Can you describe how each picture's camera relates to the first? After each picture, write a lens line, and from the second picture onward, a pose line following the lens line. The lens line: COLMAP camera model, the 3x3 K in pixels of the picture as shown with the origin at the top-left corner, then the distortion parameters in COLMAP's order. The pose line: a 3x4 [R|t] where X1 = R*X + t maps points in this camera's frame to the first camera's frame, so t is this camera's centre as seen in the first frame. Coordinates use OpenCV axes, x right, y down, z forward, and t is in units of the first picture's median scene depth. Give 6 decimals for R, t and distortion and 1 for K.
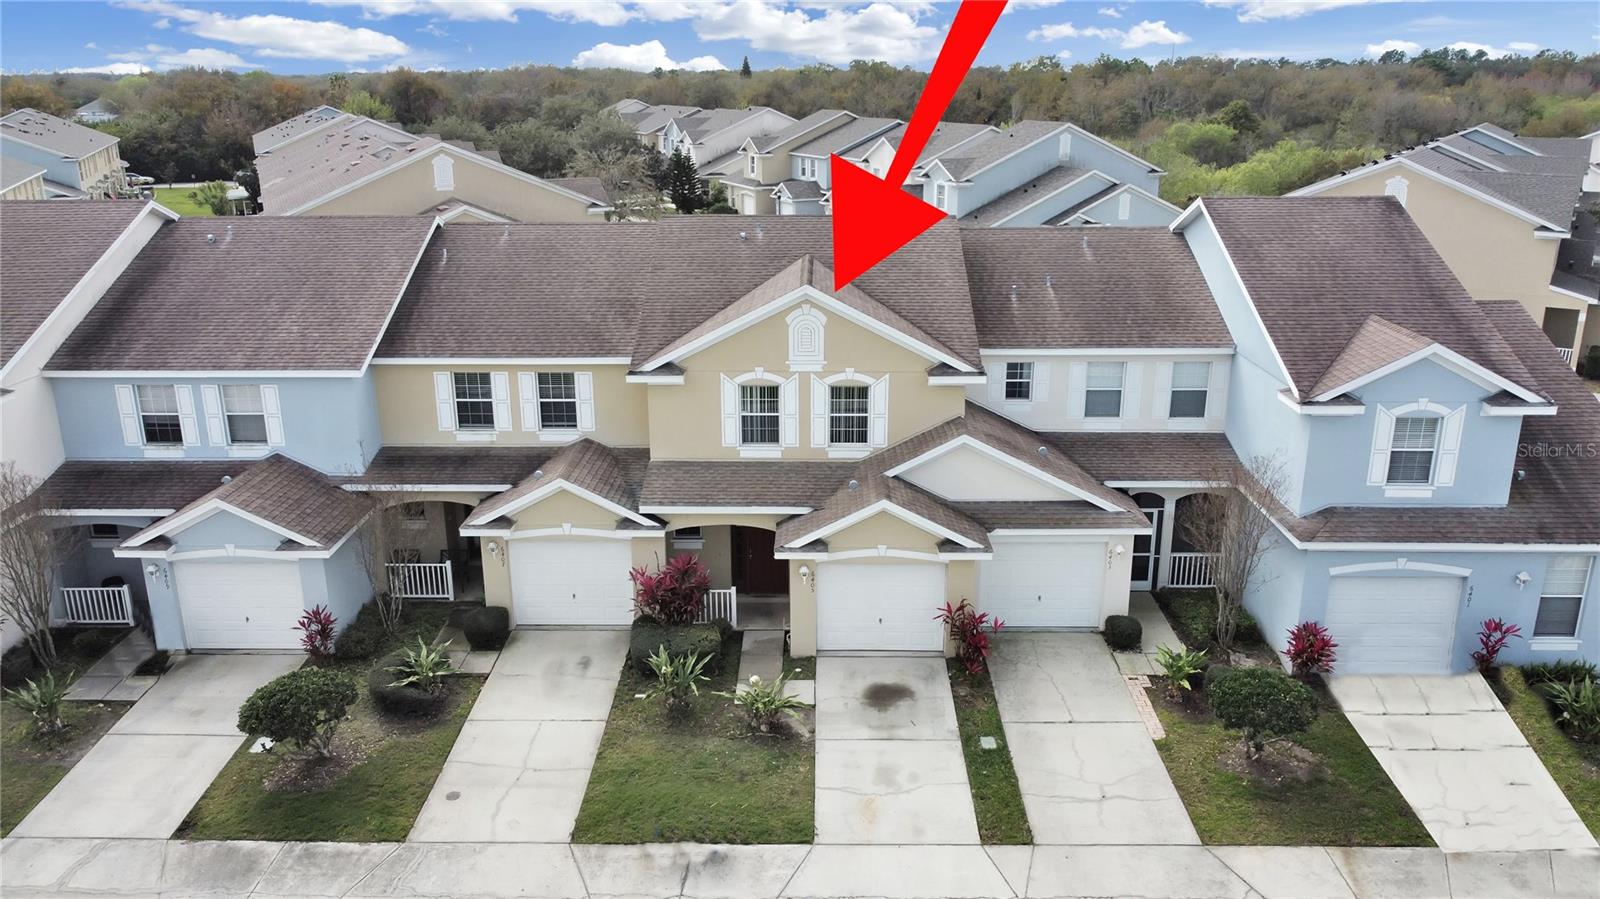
lens RADIAL K [[1264.2, 0, 803.1], [0, 1264.2, 448.3], [0, 0, 1]] dist [-0.001183, -0.014951]
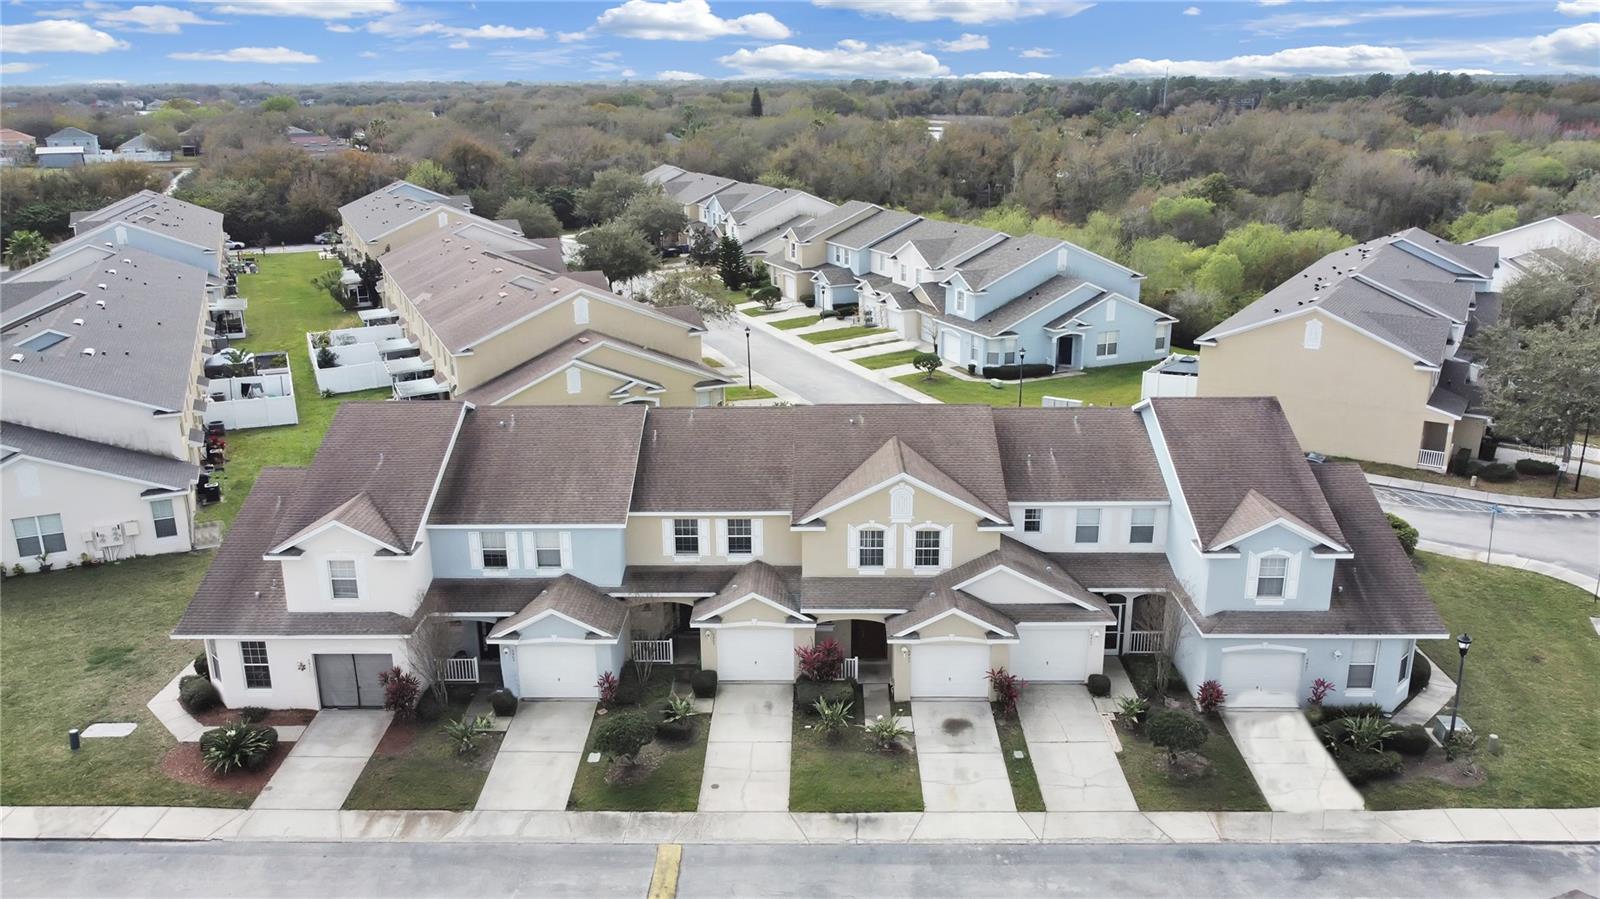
lens RADIAL K [[1264.2, 0, 799.5], [0, 1264.2, 449.1], [0, 0, 1]] dist [-0.001183, -0.014951]
pose [[0.999987, -0.004649, -0.002023, -0.123123], [0.004647, 0.999988, -0.001204, -0.152646], [0.002028, 0.001195, 0.999997, -0.605545]]
